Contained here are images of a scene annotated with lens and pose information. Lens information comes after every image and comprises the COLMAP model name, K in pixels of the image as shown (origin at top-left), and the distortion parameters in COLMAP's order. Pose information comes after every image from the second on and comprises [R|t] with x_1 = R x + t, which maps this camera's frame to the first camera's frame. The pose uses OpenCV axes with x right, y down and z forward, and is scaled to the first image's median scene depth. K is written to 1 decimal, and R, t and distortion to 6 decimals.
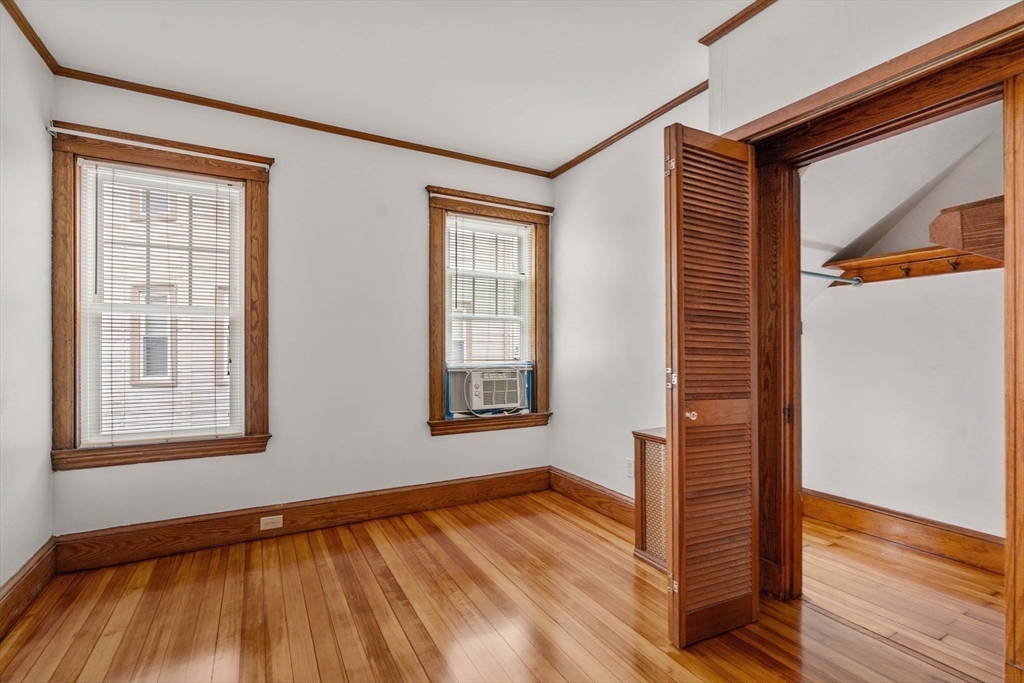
lens RADIAL K [[477.0, 0, 514.8], [0, 477.0, 344.7], [0, 0, 1]] dist [-0.000676, 0.000682]
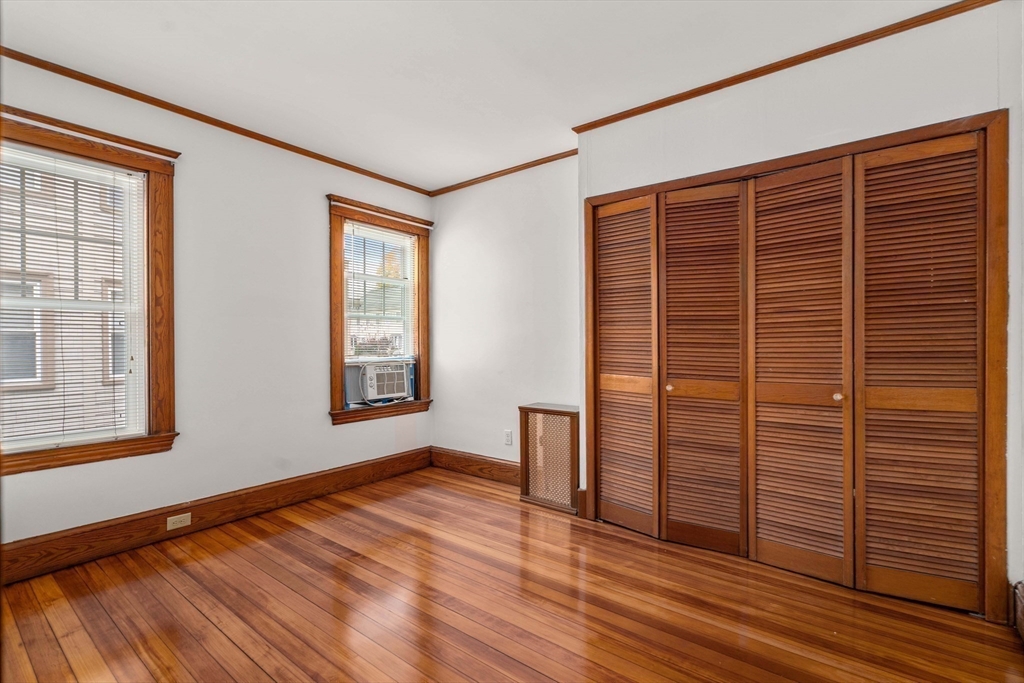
lens RADIAL K [[477.0, 0, 514.8], [0, 477.0, 344.7], [0, 0, 1]] dist [-0.000676, 0.000682]
pose [[0.916003, -0.006448, 0.401119, -0.235854], [0.004231, 0.999970, 0.006412, 0.002990], [-0.401149, -0.004176, 0.916004, -0.162015]]
